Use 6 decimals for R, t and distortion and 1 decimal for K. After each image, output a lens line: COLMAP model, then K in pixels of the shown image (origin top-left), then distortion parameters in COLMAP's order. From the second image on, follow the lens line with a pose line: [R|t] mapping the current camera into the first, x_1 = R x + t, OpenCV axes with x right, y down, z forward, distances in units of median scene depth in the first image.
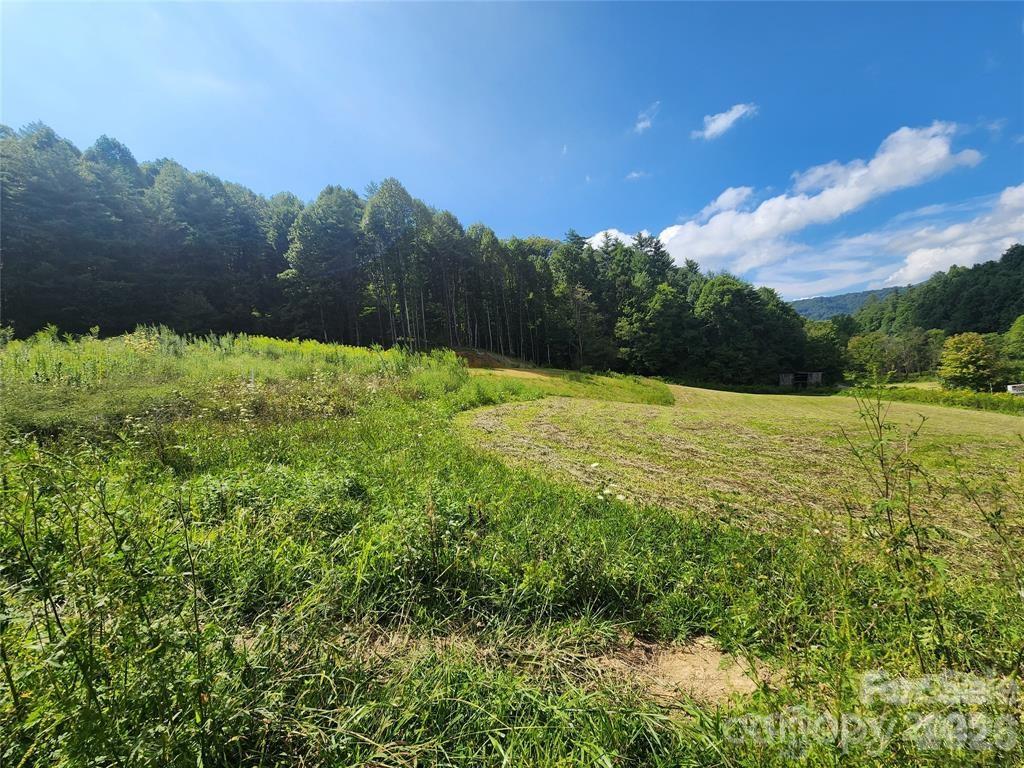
lens RADIAL K [[417.7, 0, 519.9], [0, 417.7, 389.9], [0, 0, 1]] dist [-0.004966, -0.000969]
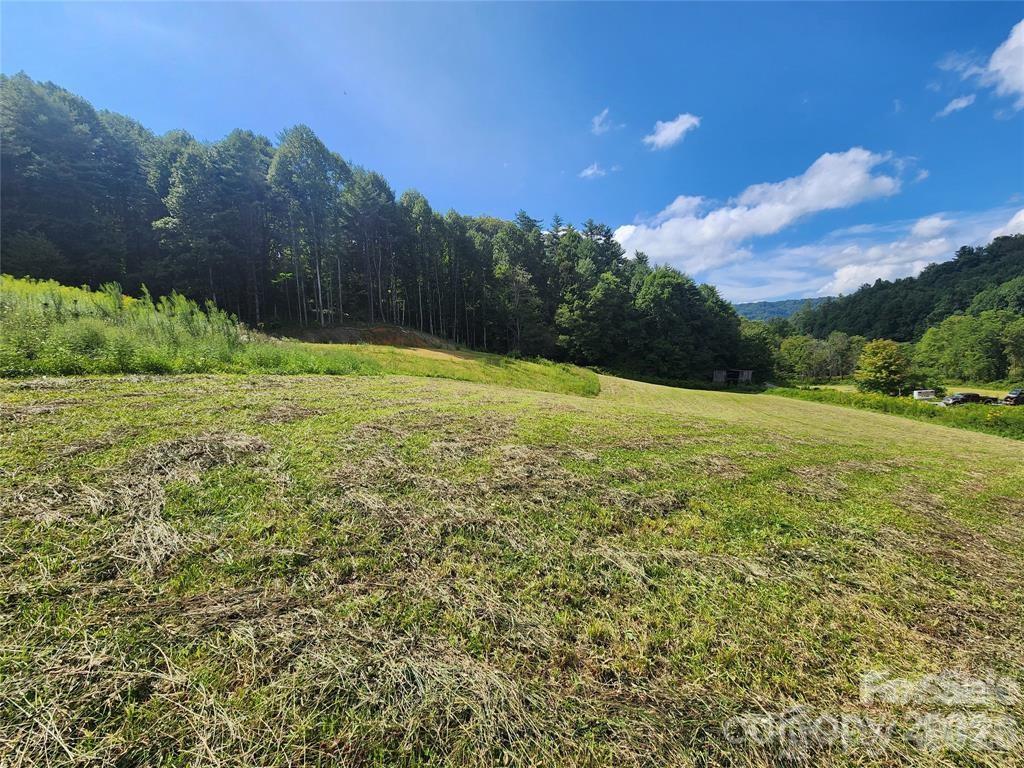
lens RADIAL K [[417.7, 0, 519.9], [0, 417.7, 389.9], [0, 0, 1]] dist [-0.004966, -0.000969]
pose [[0.993383, 0.044450, 0.105902, 0.052561], [-0.047791, 0.998430, 0.029220, 0.002035], [-0.104437, -0.034088, 0.993947, 0.041790]]
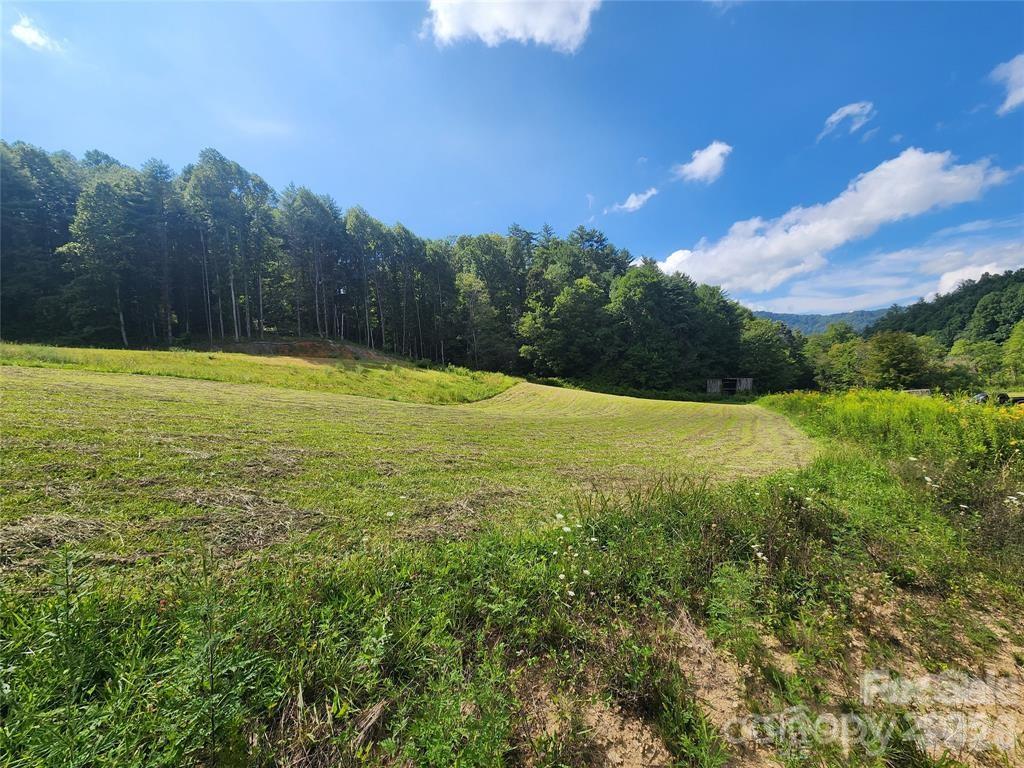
lens RADIAL K [[417.7, 0, 519.9], [0, 417.7, 389.9], [0, 0, 1]] dist [-0.004966, -0.000969]
pose [[0.997267, 0.028046, -0.068347, 0.301836], [-0.029594, 0.999325, -0.021750, 0.015041], [0.067691, 0.023713, 0.997425, 0.100501]]
